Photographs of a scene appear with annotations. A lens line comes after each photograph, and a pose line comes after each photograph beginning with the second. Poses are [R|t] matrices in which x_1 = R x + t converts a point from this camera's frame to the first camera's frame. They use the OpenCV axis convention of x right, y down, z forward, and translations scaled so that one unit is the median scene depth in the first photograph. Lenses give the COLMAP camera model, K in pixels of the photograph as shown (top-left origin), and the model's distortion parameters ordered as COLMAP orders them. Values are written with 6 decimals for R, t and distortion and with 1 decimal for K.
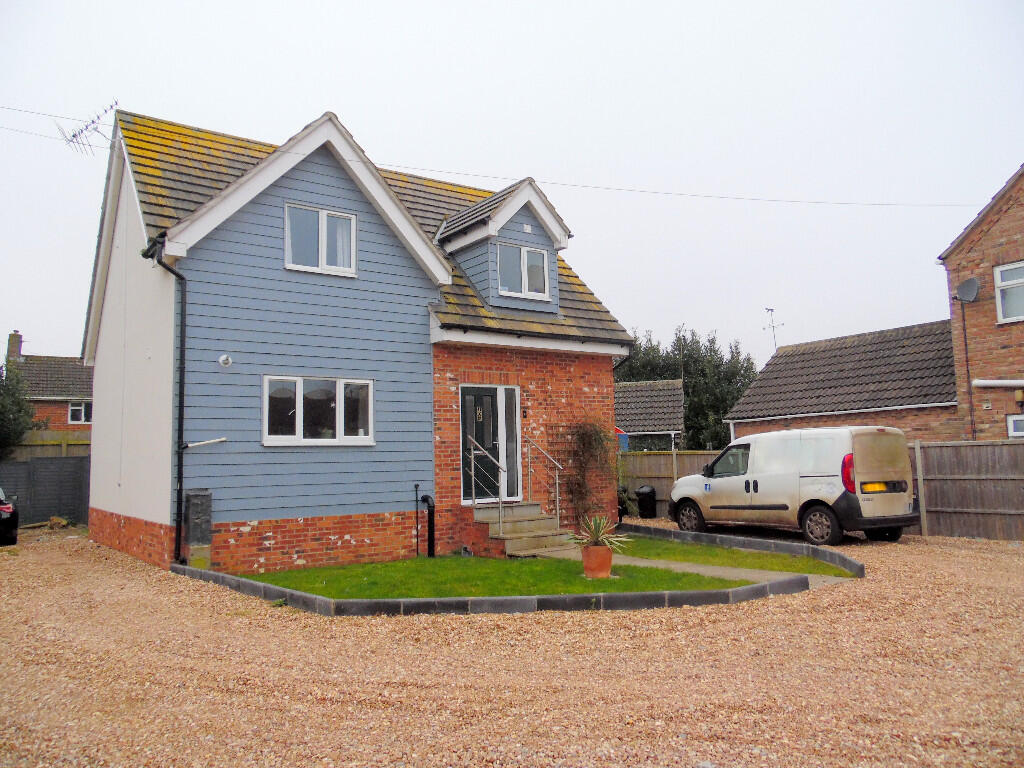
lens RADIAL K [[750.3, 0, 503.2], [0, 750.3, 385.2], [0, 0, 1]] dist [-0.009580, 0.008110]
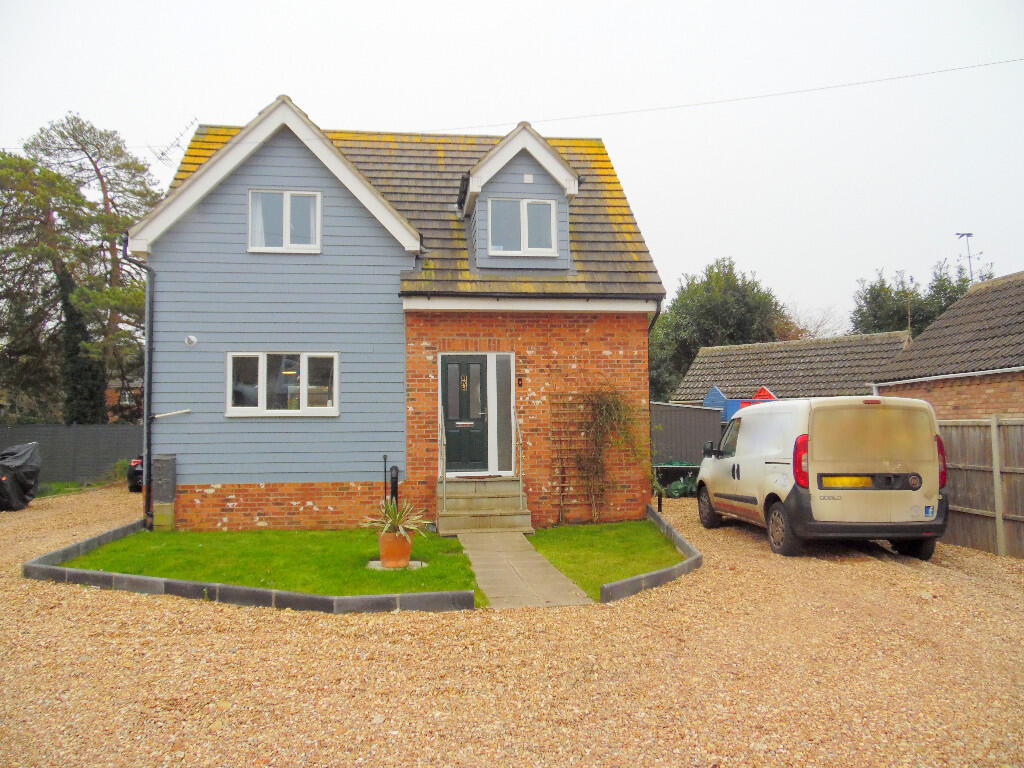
lens RADIAL K [[750.3, 0, 509.5], [0, 750.3, 381.2], [0, 0, 1]] dist [-0.009580, 0.008110]
pose [[0.885828, -0.012667, -0.463841, 0.505119], [0.034856, 0.998620, 0.039296, 0.000451], [0.462703, -0.050977, 0.885047, 0.201477]]
